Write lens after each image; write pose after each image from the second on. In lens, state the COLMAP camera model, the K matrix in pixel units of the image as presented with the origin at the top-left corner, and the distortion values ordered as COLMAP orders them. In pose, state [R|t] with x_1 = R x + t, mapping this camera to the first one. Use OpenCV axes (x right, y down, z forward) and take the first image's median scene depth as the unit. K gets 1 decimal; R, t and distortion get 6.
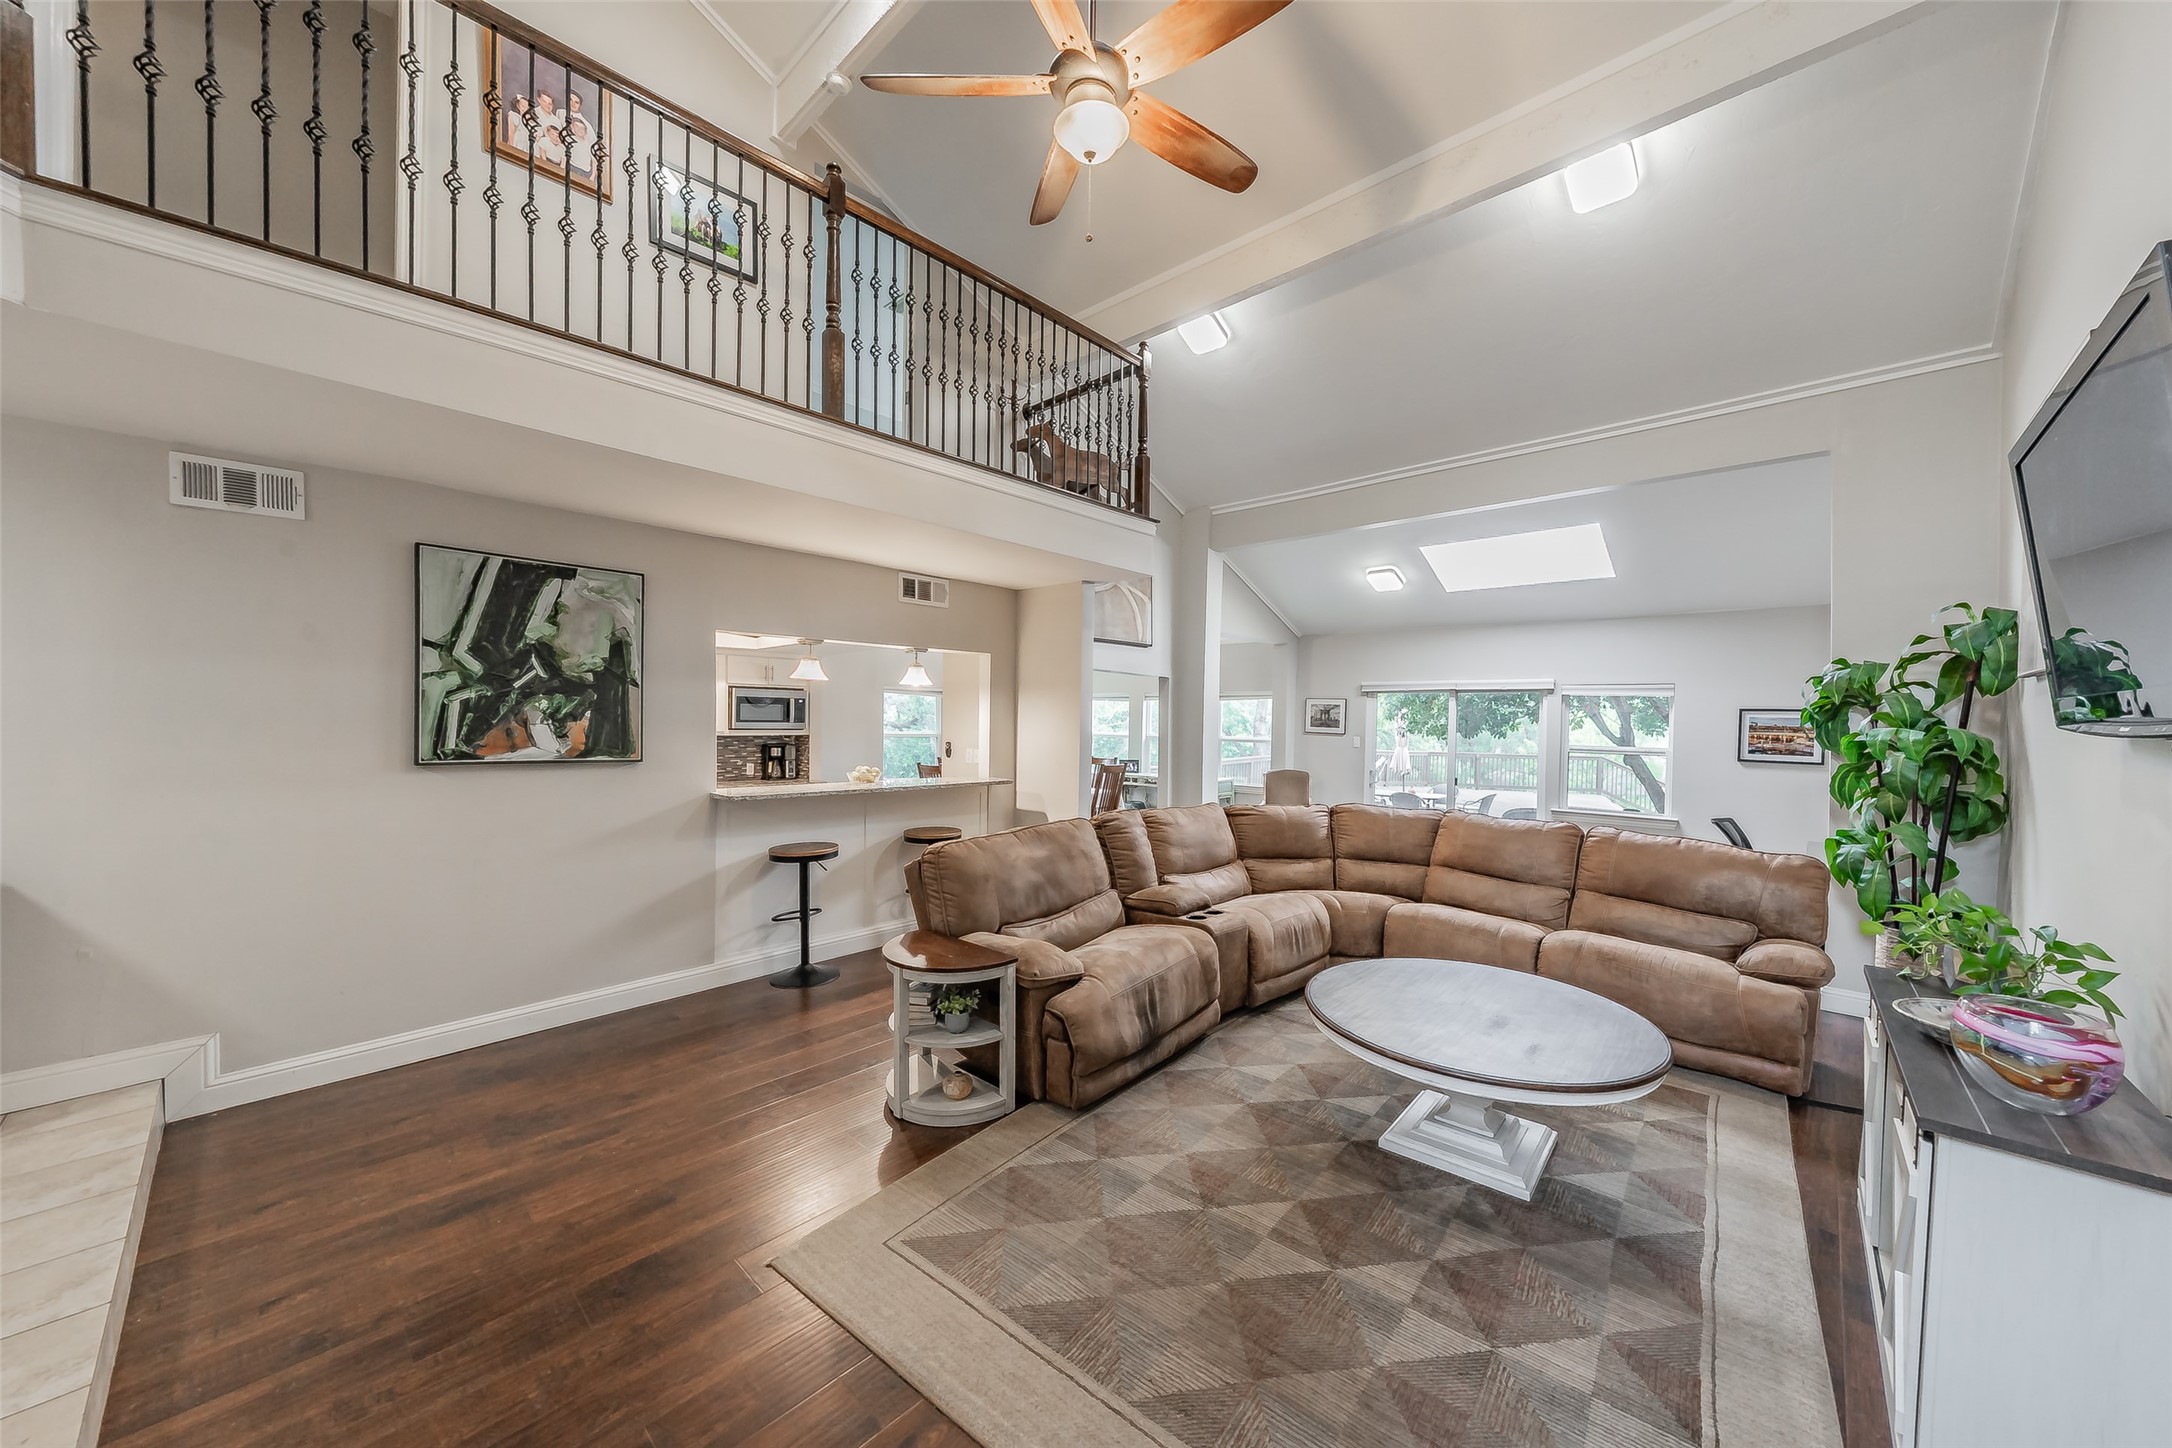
lens RADIAL K [[782.3, 0, 1119.5], [0, 782.3, 738.9], [0, 0, 1]] dist [0.000586, 0.000007]
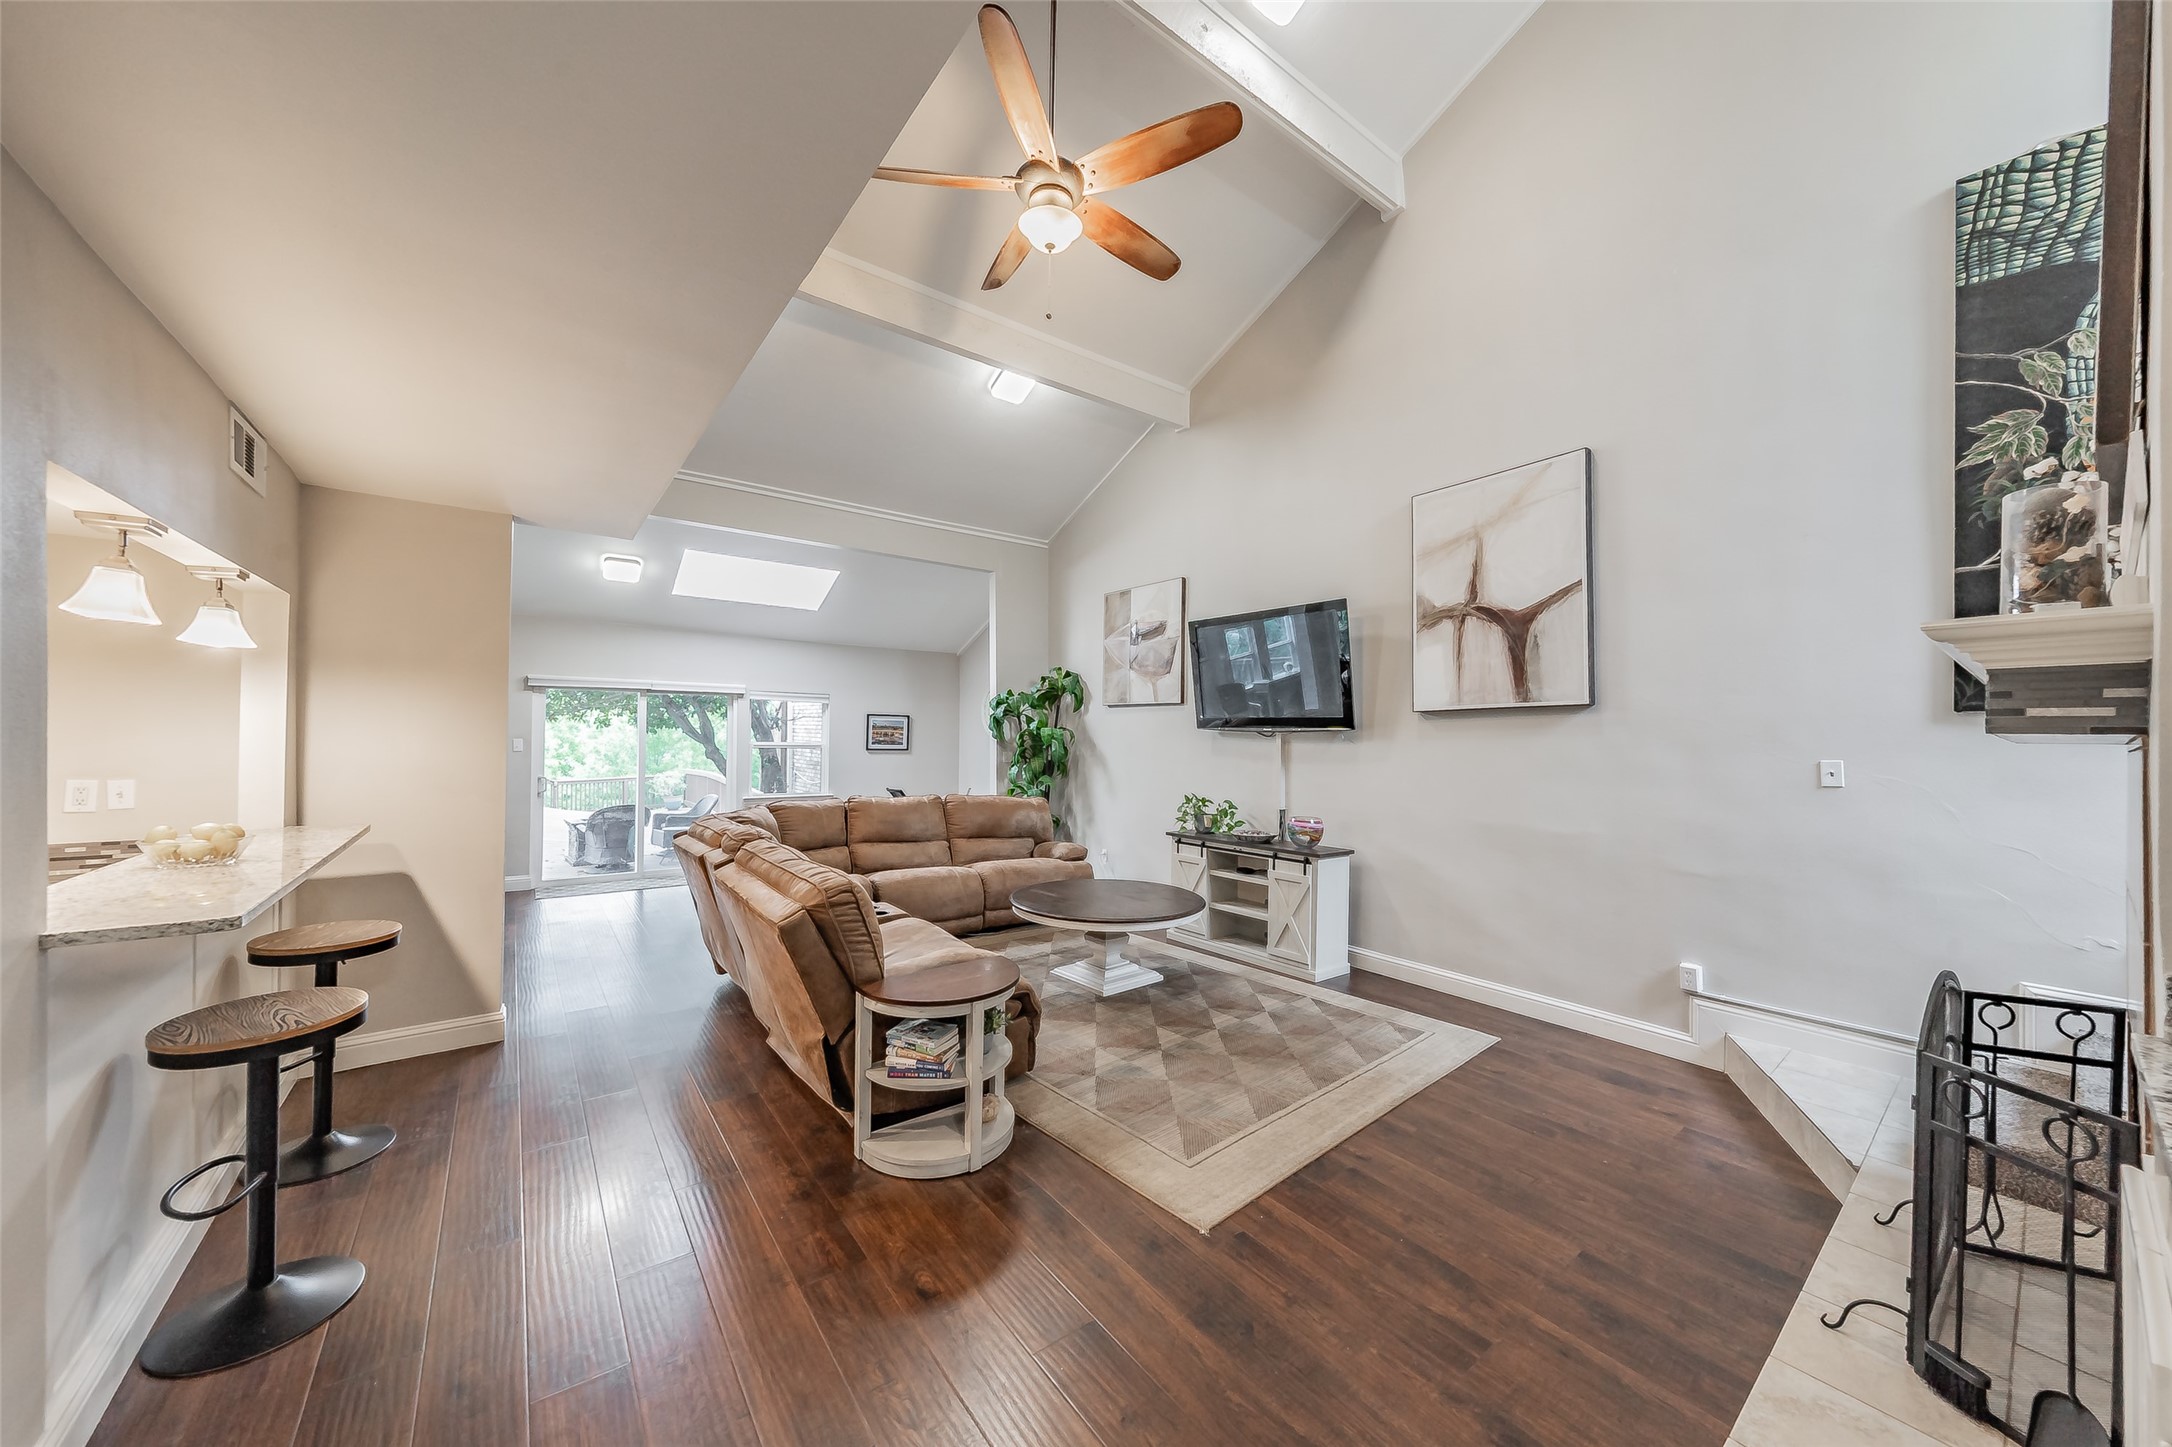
lens RADIAL K [[754.0, 0, 1095.2], [0, 754.0, 728.4], [0, 0, 1]] dist [0.000018, -0.000019]
pose [[0.174922, -0.006259, 0.984562, -0.780127], [0.013456, 0.999902, 0.003966, -0.017273], [-0.984490, 0.012555, 0.174989, 0.499714]]
